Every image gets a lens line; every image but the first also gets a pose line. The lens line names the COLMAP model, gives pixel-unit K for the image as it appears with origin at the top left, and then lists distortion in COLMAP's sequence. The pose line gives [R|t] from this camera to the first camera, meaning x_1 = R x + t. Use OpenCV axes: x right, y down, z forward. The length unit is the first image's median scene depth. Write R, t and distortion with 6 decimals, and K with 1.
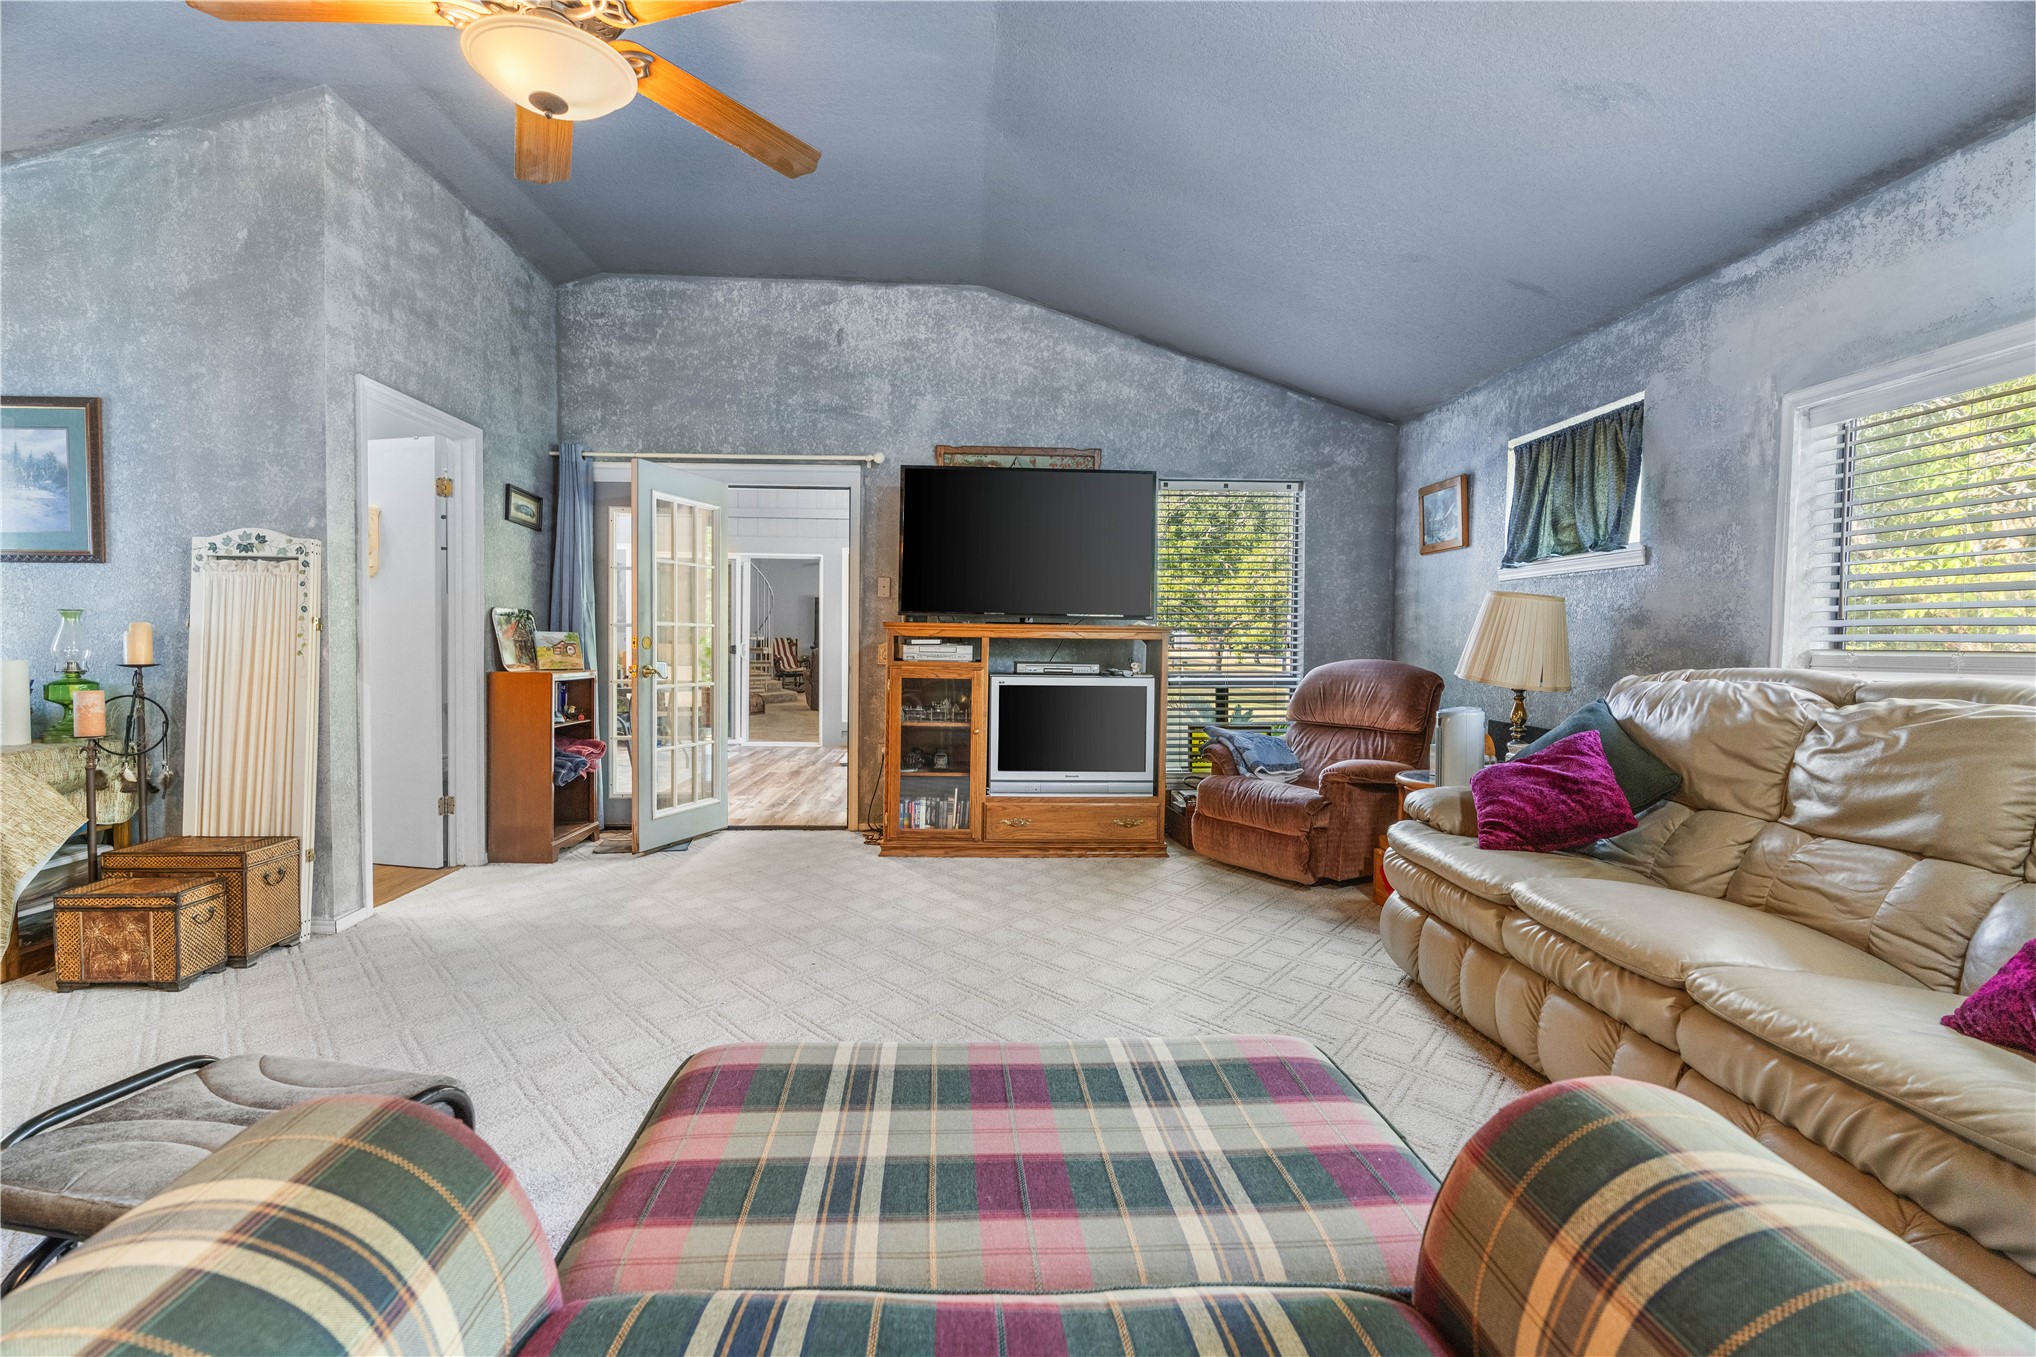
lens RADIAL K [[922.0, 0, 1006.7], [0, 922.0, 671.5], [0, 0, 1]] dist [-0.003598, 0.000595]
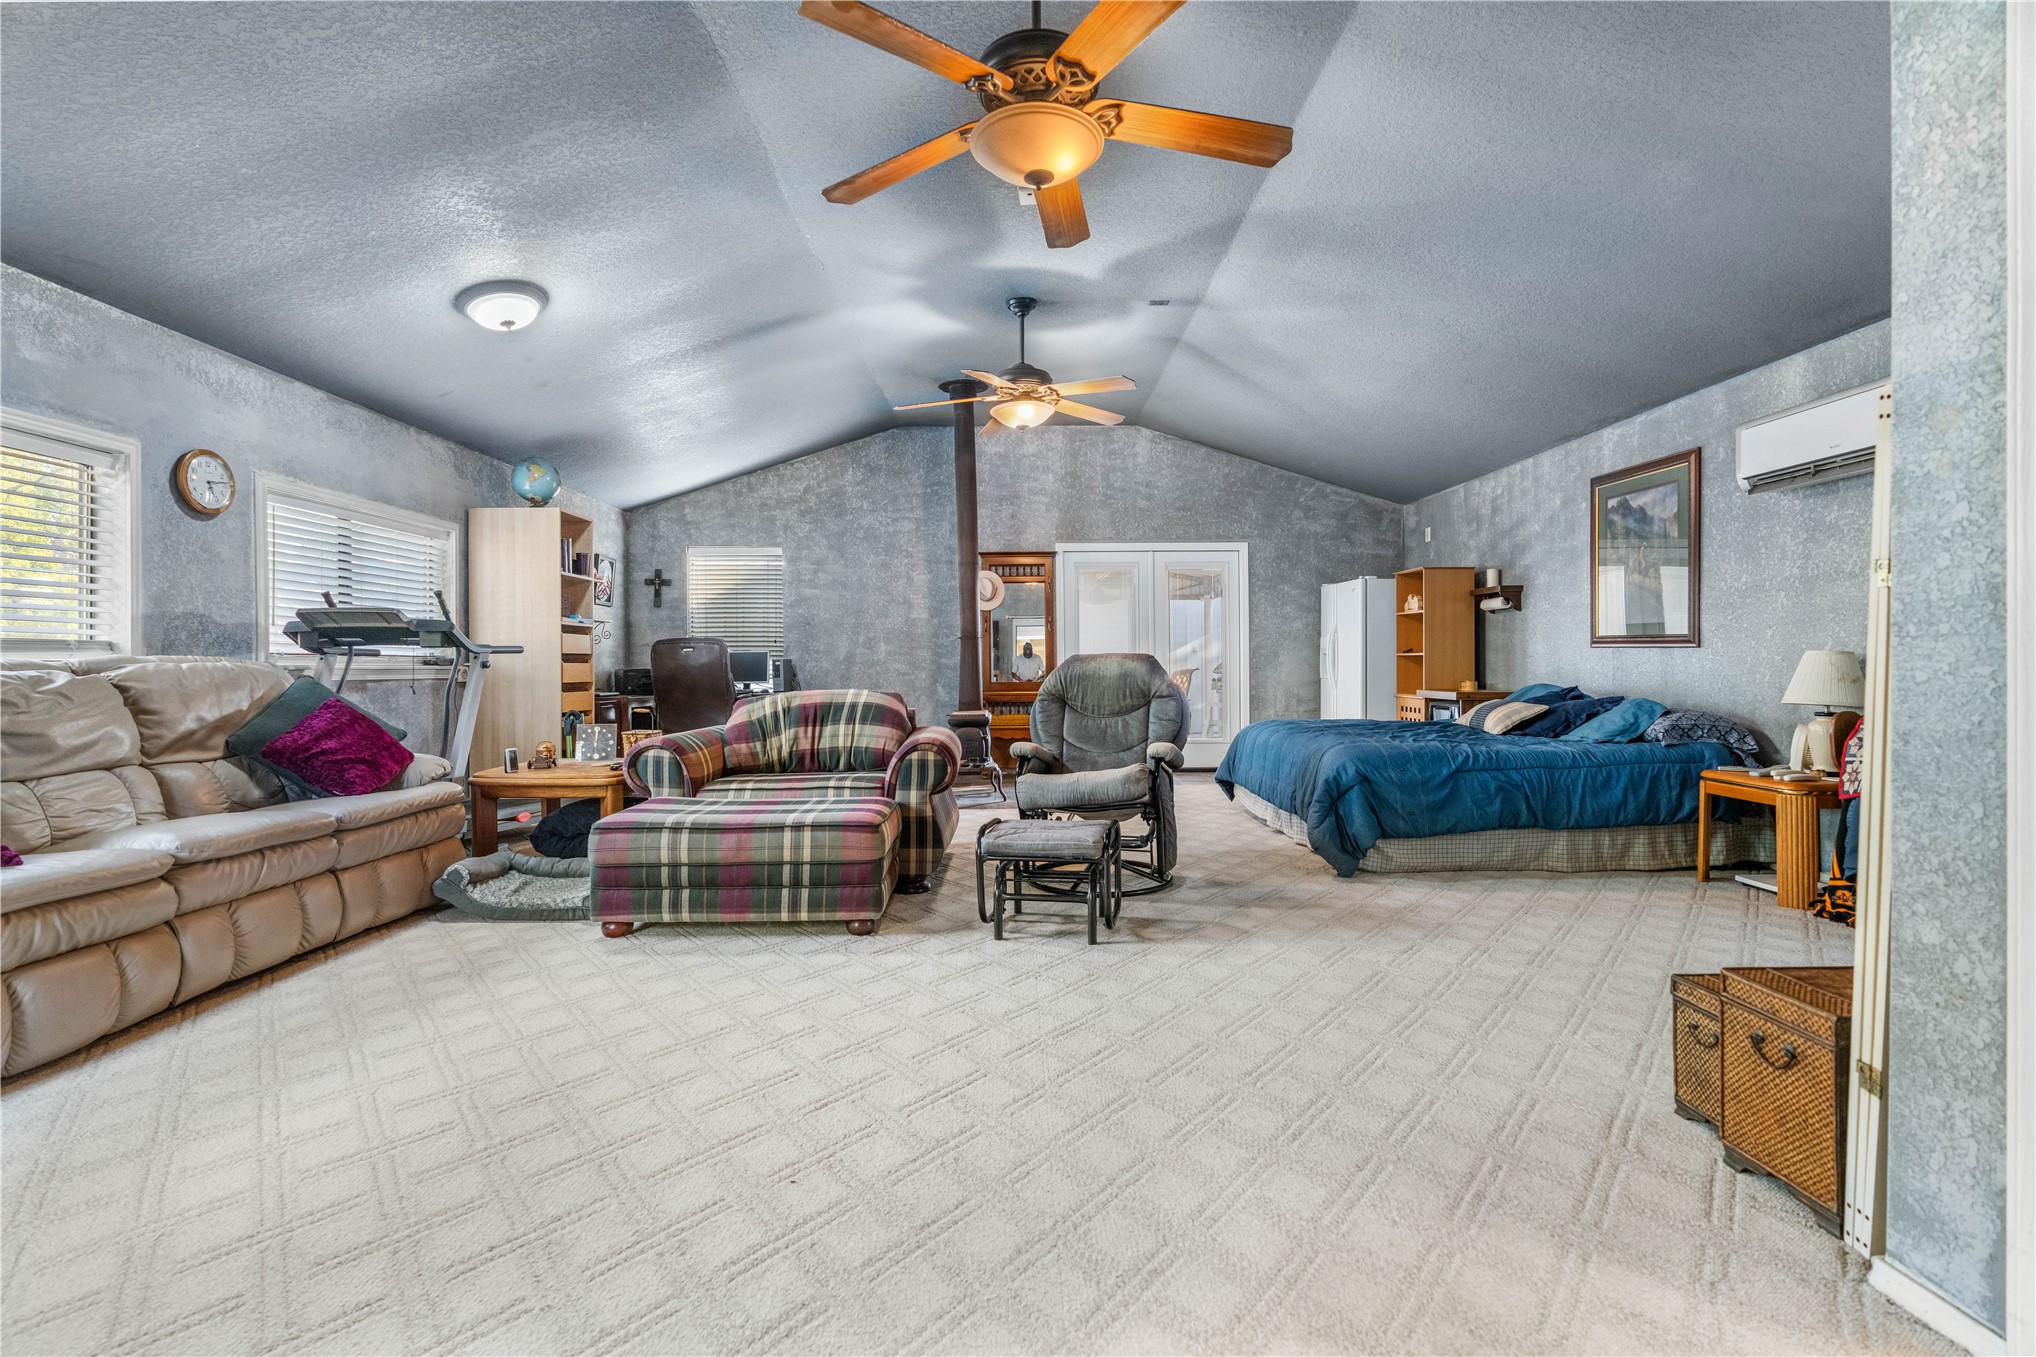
lens RADIAL K [[935.5, 0, 1013.1], [0, 935.5, 642.9], [0, 0, 1]] dist [-0.007552, 0.000705]
pose [[-0.999098, -0.008234, 0.041663, -0.289179], [-0.008002, 0.999952, 0.005735, -0.013187], [-0.041708, 0.005397, -0.999115, 1.220218]]
